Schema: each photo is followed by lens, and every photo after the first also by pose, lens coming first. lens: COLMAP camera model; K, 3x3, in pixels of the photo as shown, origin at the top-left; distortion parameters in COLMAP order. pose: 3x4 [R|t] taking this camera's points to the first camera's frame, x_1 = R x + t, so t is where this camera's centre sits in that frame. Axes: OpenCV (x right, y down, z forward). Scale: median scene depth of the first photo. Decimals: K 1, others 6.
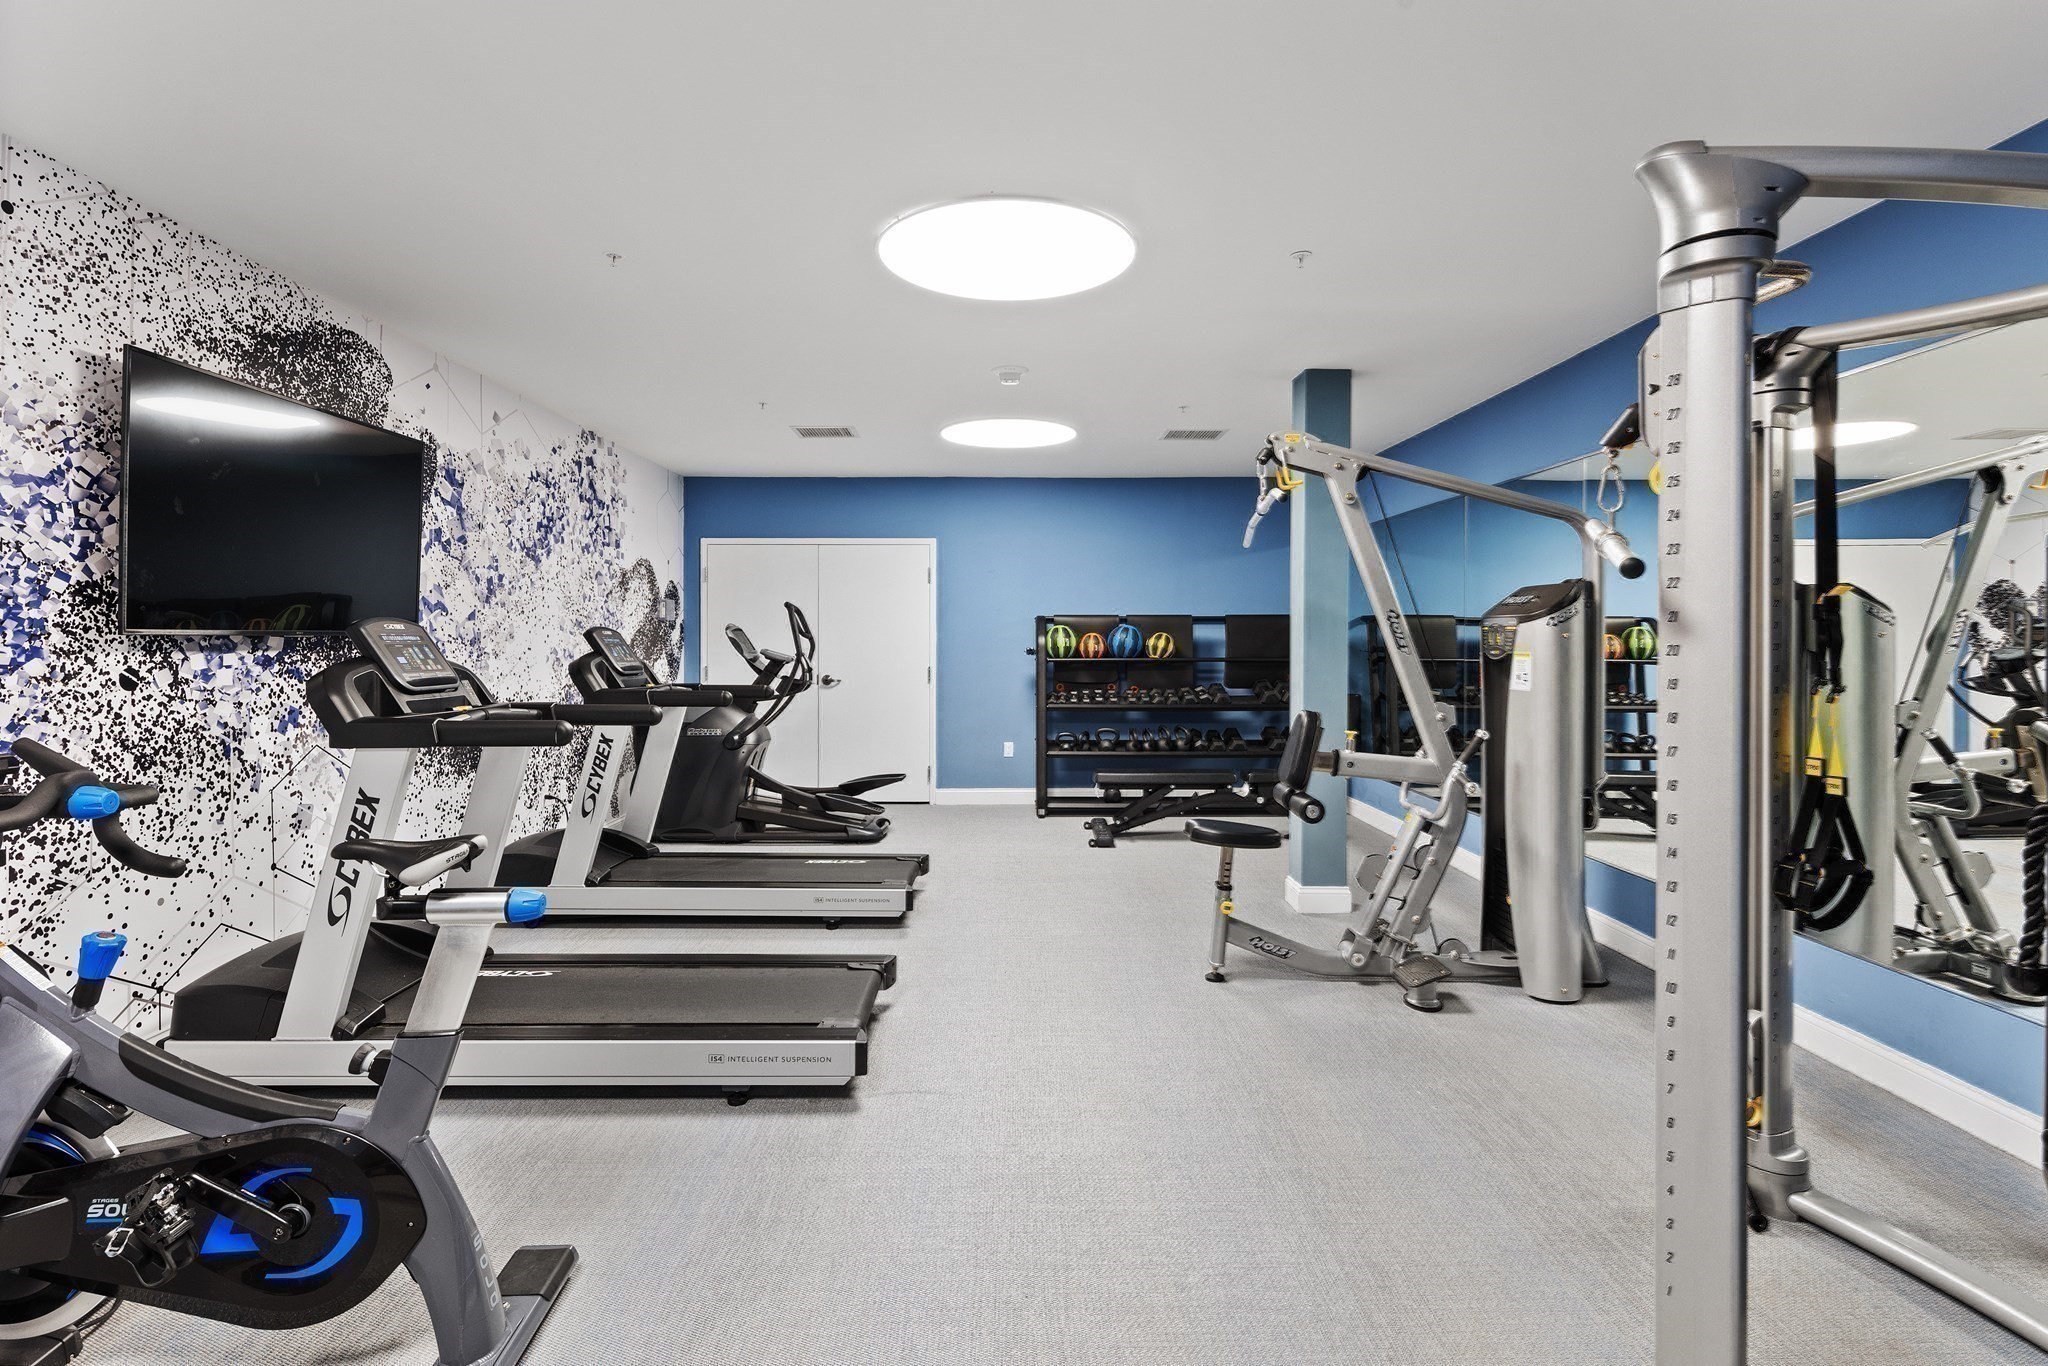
lens RADIAL K [[1009.4, 0, 1014.0], [0, 1009.4, 610.5], [0, 0, 1]] dist [0.003893, -0.004483]
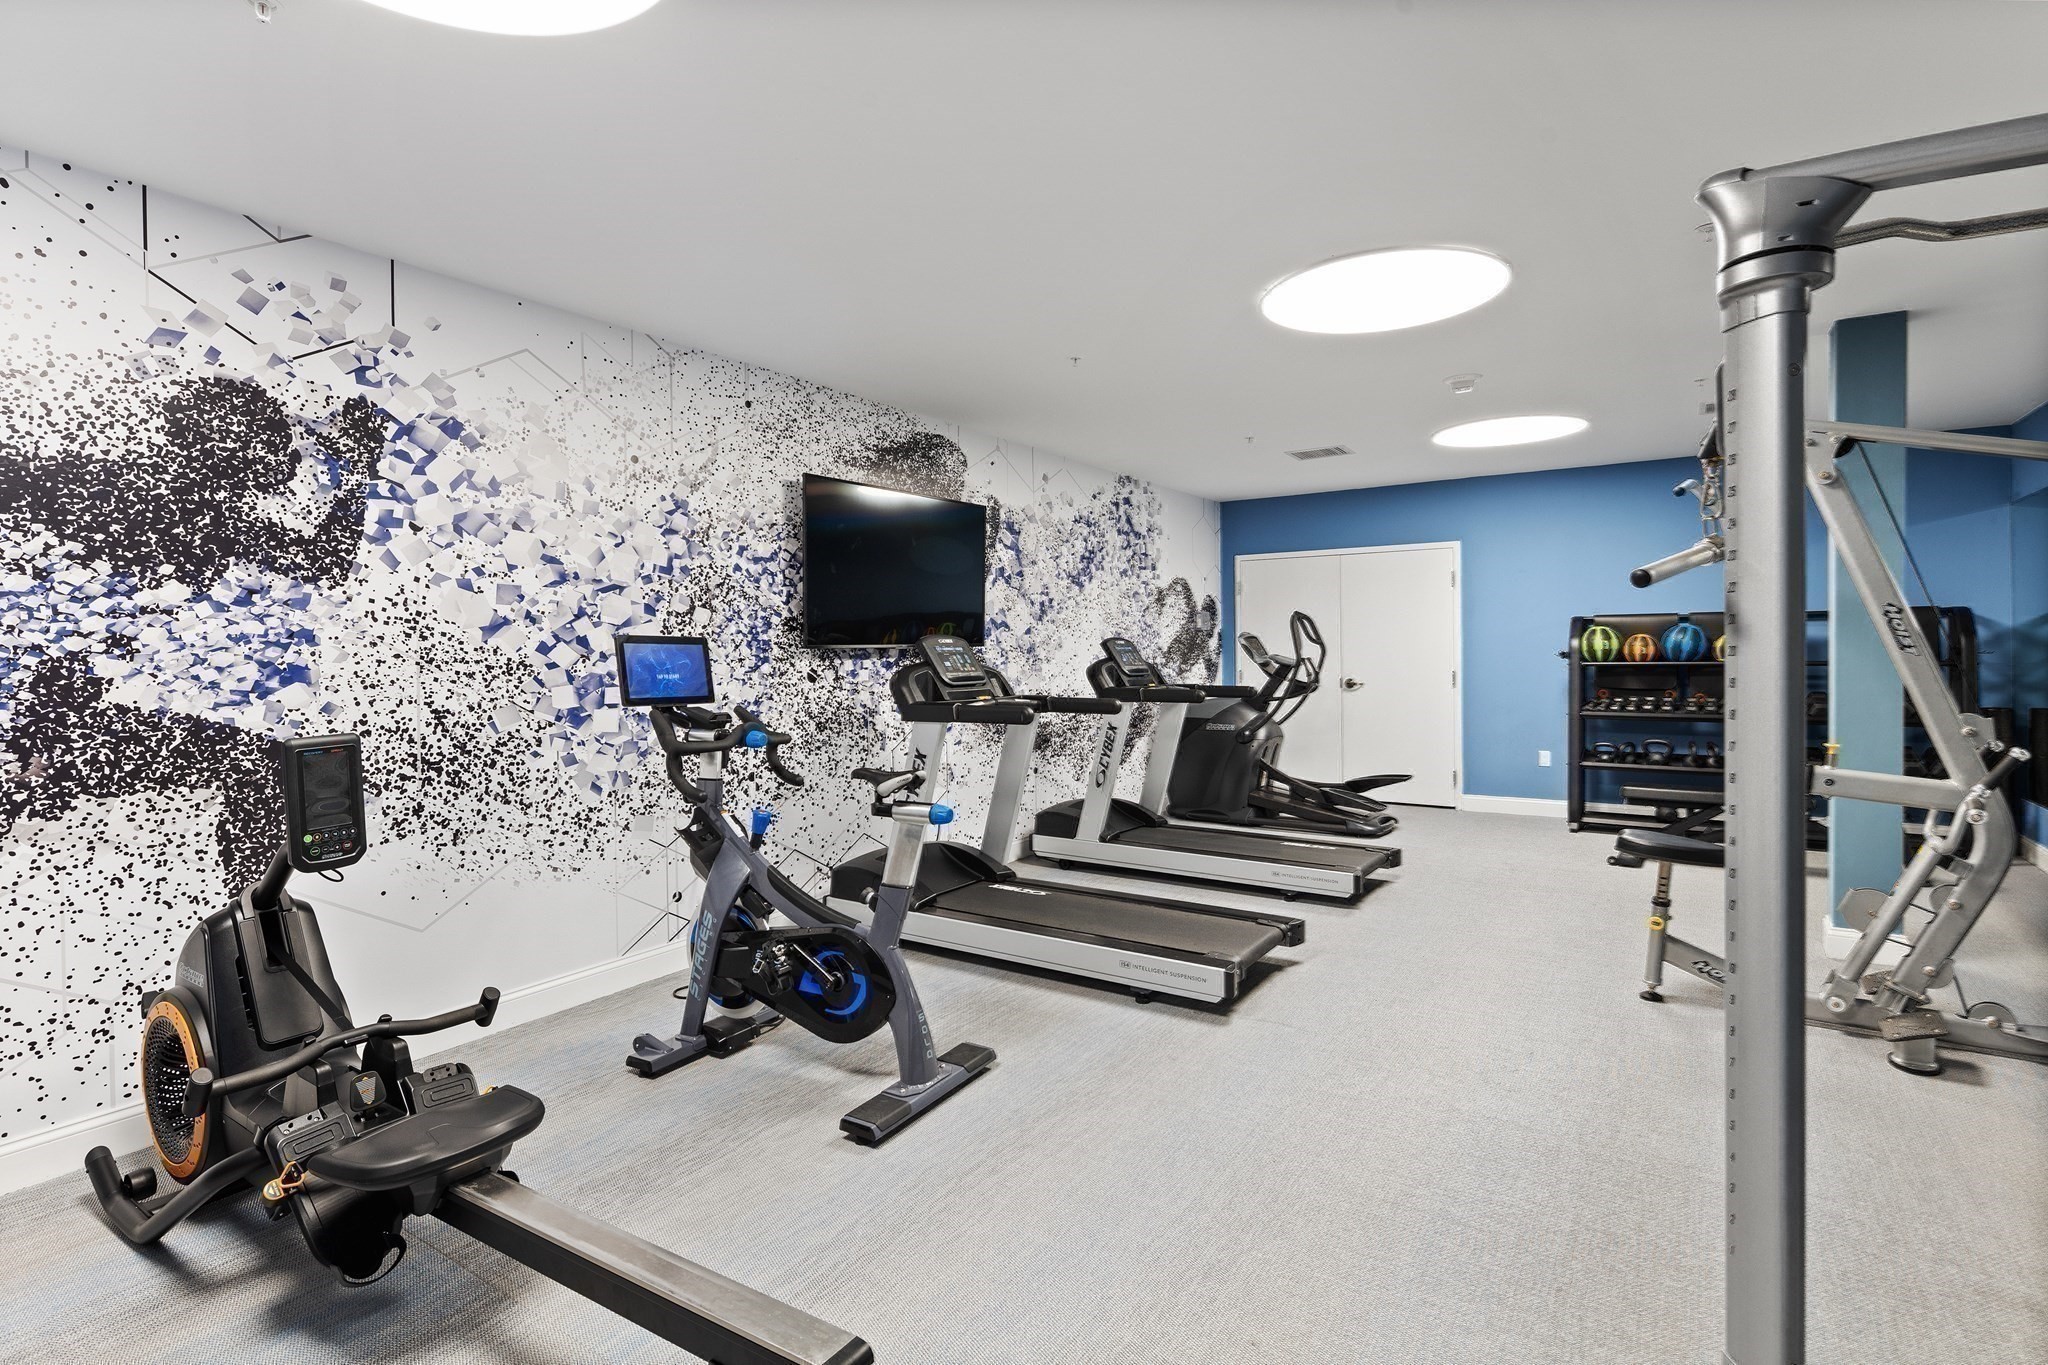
lens RADIAL K [[1009.4, 0, 1014.0], [0, 1009.4, 610.0], [0, 0, 1]] dist [0.003893, -0.004483]
pose [[0.819480, -0.032133, -0.572206, 0.225540], [0.028764, 0.999475, -0.014932, -0.003219], [0.572385, -0.004222, 0.819974, -0.105241]]
